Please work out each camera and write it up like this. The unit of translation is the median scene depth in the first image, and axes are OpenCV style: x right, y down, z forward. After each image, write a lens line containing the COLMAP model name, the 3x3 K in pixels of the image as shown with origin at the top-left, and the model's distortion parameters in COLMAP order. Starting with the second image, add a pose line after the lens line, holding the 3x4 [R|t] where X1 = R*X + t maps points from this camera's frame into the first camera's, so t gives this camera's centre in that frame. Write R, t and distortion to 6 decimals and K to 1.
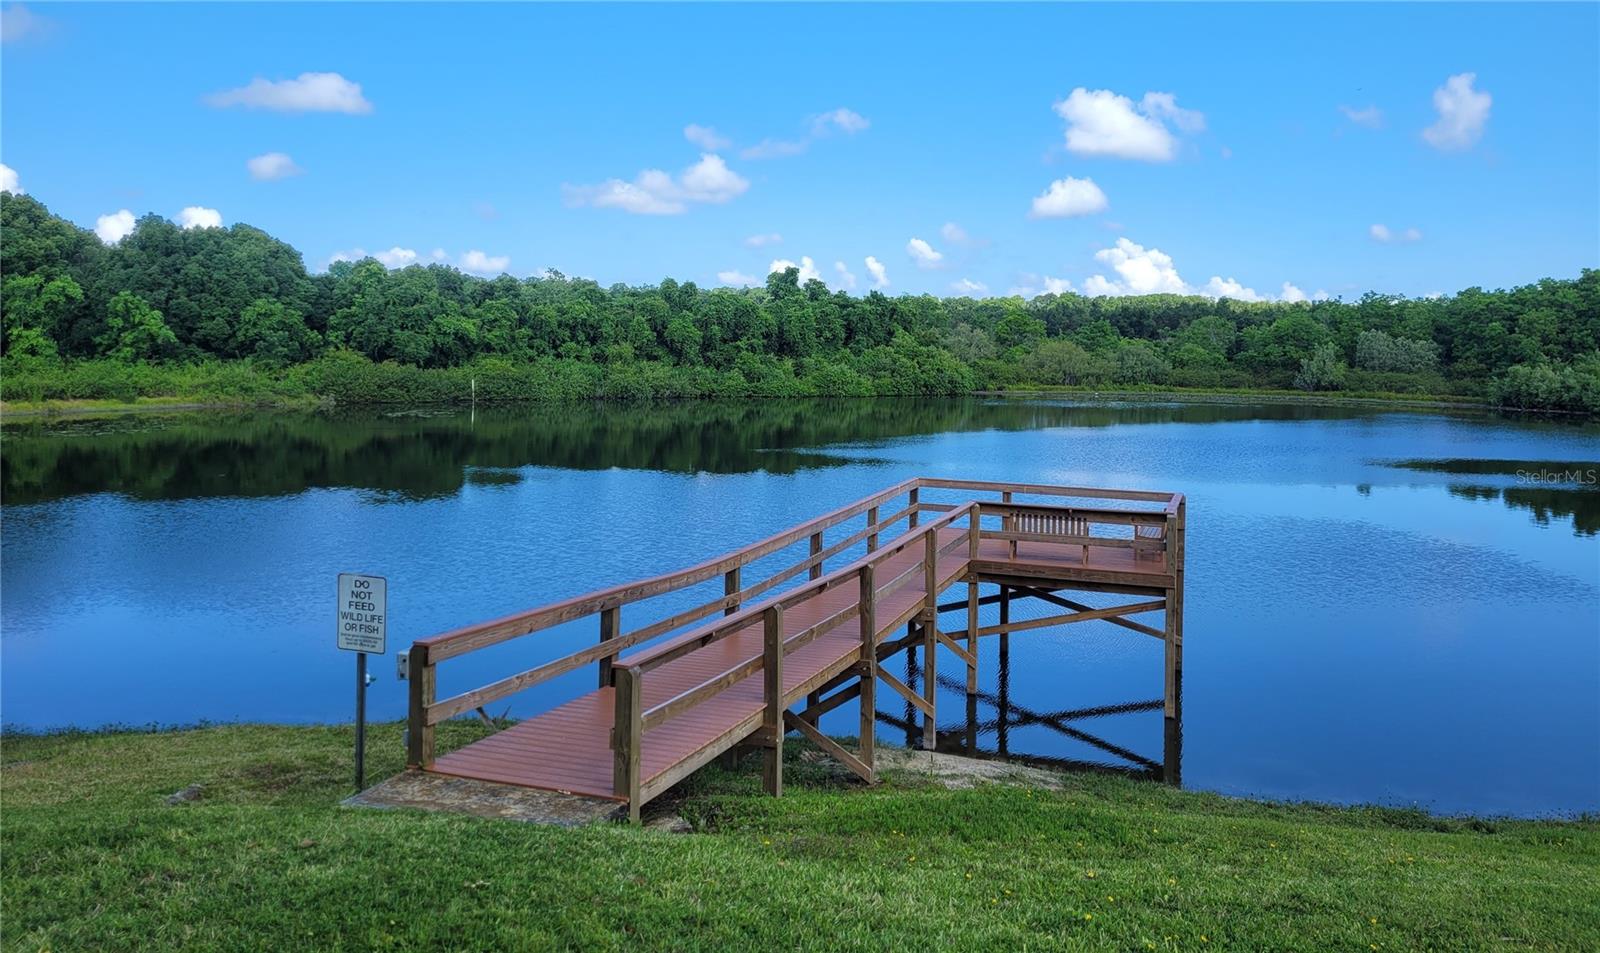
lens RADIAL K [[1200.4, 0, 785.2], [0, 1200.4, 467.3], [0, 0, 1]] dist [-0.026384, -0.000605]
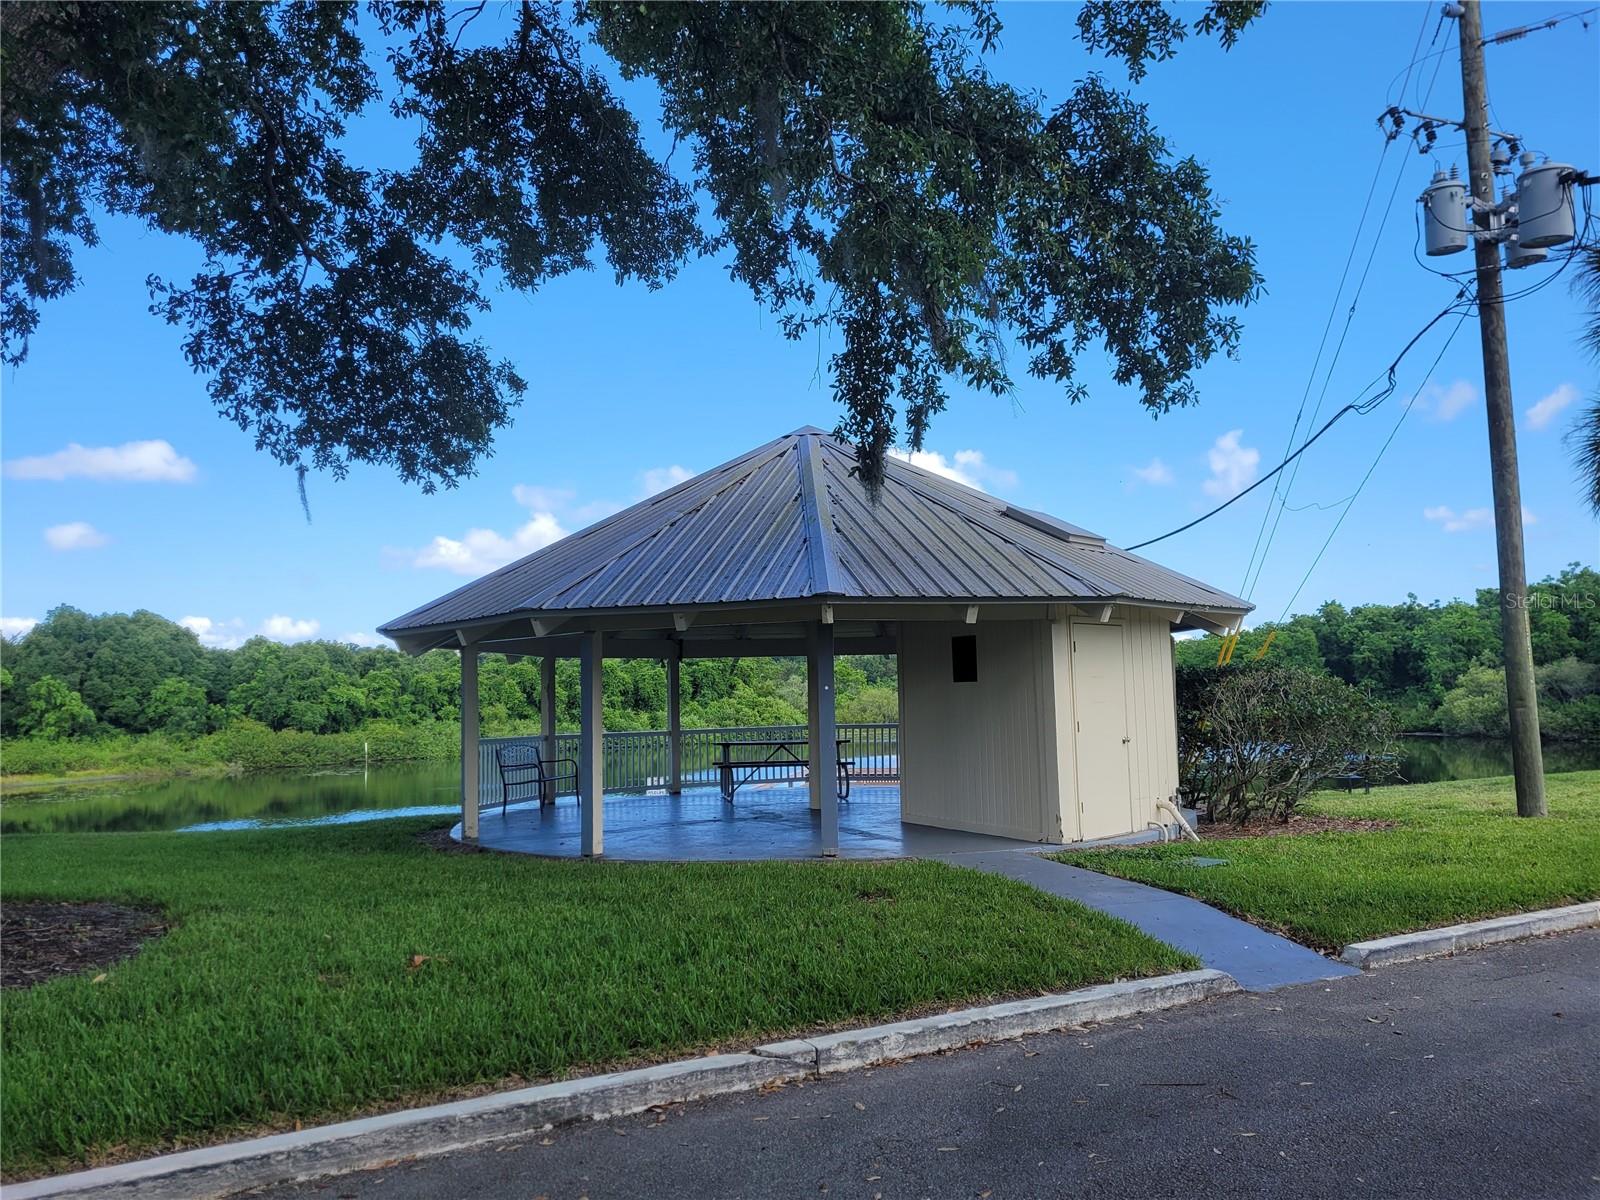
lens RADIAL K [[1208.6, 0, 795.2], [0, 1208.6, 582.5], [0, 0, 1]] dist [0.048271, 0.000573]
pose [[0.988762, -0.022567, 0.147786, -0.029196], [0.050736, 0.980526, -0.189720, 0.016771], [-0.140627, 0.195086, 0.970652, -0.197884]]
